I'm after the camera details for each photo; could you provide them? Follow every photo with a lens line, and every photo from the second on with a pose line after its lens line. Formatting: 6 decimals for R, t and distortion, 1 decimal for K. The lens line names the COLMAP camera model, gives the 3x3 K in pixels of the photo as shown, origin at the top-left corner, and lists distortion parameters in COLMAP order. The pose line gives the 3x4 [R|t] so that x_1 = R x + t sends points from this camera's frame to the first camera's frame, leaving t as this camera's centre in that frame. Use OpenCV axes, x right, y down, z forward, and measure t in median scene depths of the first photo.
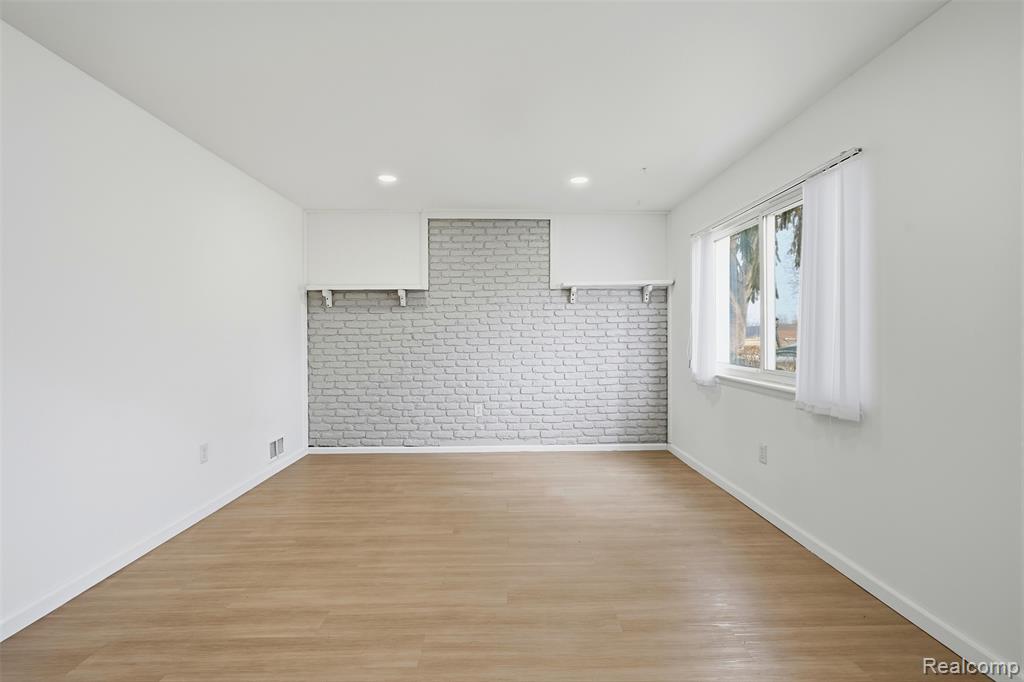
lens RADIAL K [[452.9, 0, 512.1], [0, 452.9, 339.8], [0, 0, 1]] dist [-0.005241, 0.001777]
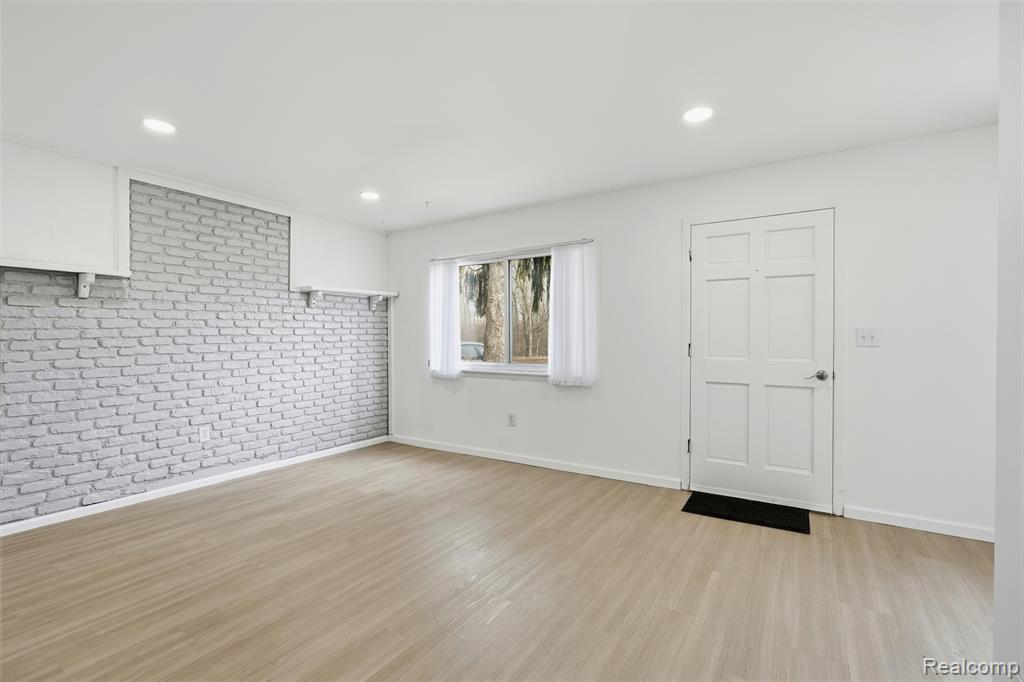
lens RADIAL K [[452.9, 0, 513.5], [0, 452.9, 339.2], [0, 0, 1]] dist [-0.005241, 0.001777]
pose [[0.567164, 0.000170, 0.823605, -0.427727], [0.008943, 0.999940, -0.006364, -0.002569], [-0.823556, 0.010975, 0.567128, 0.091610]]
